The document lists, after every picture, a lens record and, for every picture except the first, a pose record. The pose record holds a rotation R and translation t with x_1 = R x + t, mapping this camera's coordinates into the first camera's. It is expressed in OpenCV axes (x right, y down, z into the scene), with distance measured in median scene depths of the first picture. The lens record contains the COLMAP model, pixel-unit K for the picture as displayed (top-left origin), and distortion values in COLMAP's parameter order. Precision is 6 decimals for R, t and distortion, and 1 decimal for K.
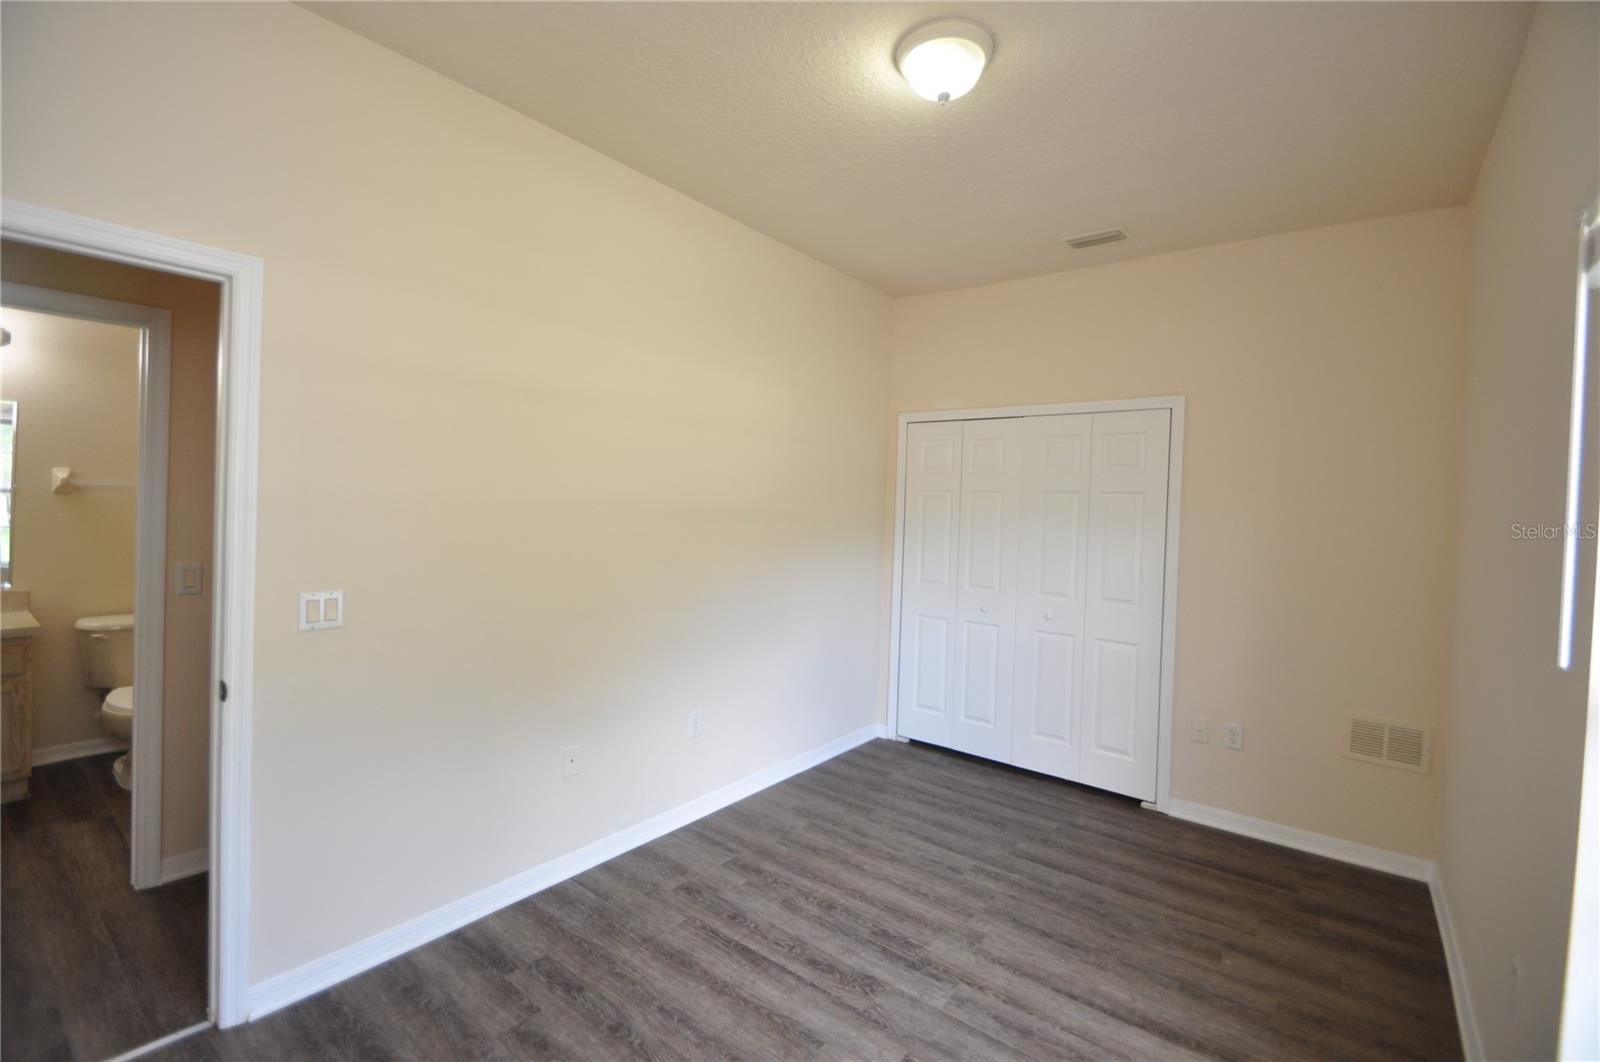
lens RADIAL K [[696.4, 0, 799.8], [0, 696.4, 512.6], [0, 0, 1]] dist [0.014174, -0.014747]
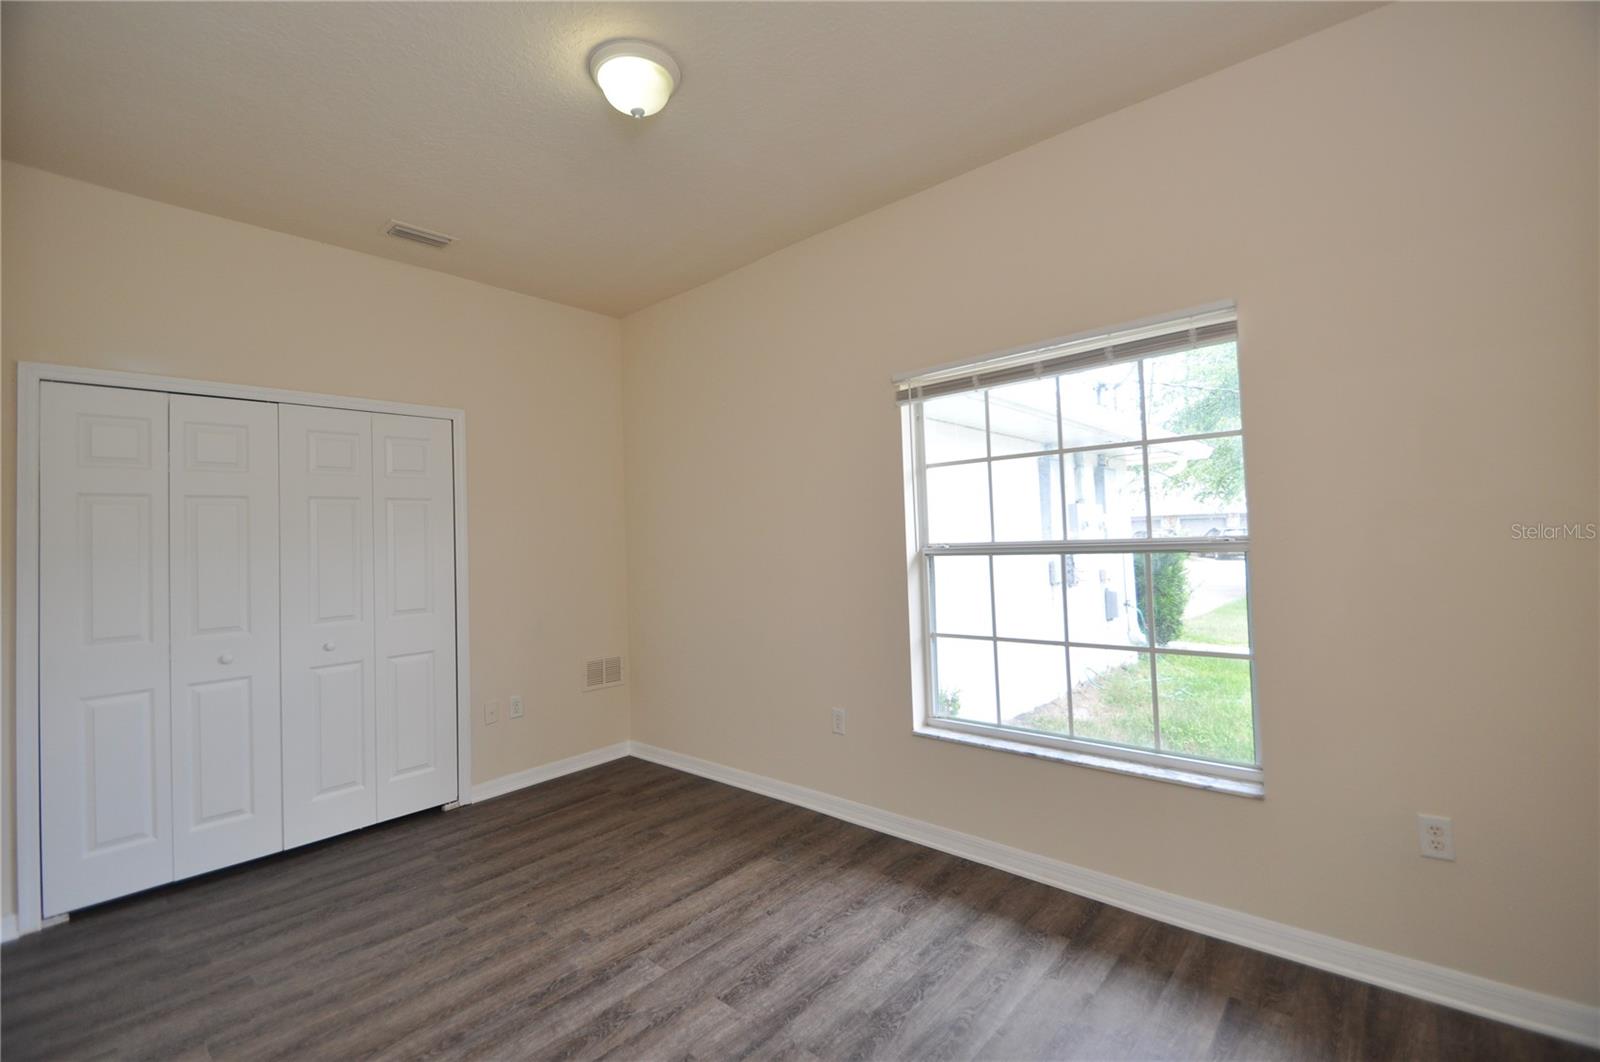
lens RADIAL K [[696.4, 0, 799.8], [0, 696.4, 512.6], [0, 0, 1]] dist [0.014174, -0.014747]
pose [[0.060137, 0.002228, 0.998188, -0.591794], [0.050015, 0.998735, -0.005242, 0.028024], [-0.996936, 0.050240, 0.059949, 0.499502]]
